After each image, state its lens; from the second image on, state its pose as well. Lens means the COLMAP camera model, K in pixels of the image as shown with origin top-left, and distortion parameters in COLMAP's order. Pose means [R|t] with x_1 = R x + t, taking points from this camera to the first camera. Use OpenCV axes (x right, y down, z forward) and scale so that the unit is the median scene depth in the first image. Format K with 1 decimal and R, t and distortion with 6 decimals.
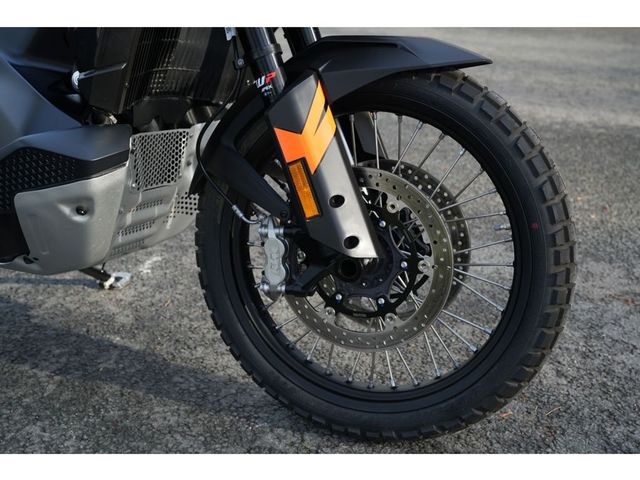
lens RADIAL K [[885.0, 0, 320.0], [0, 885.0, 240.0], [0, 0, 1]] dist [-0.163913, 1.298546]
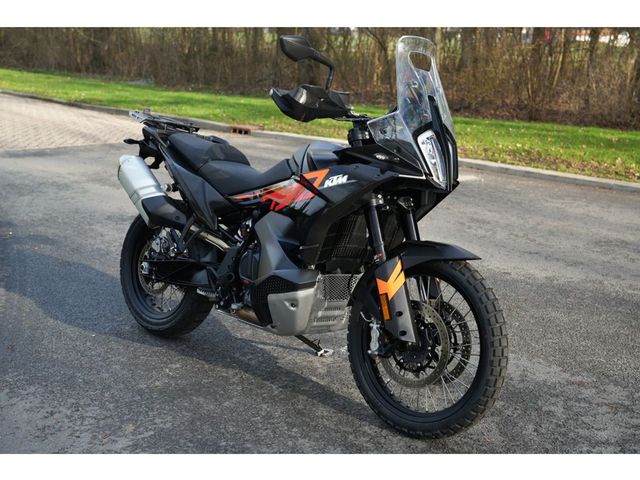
lens RADIAL K [[885.0, 0, 320.0], [0, 885.0, 240.0], [0, 0, 1]] dist [-0.163913, 1.298546]
pose [[0.928881, 0.092639, -0.358605, 0.589005], [-0.149527, 0.979601, -0.134254, 0.097080], [0.338852, 0.178327, 0.923785, -1.100229]]
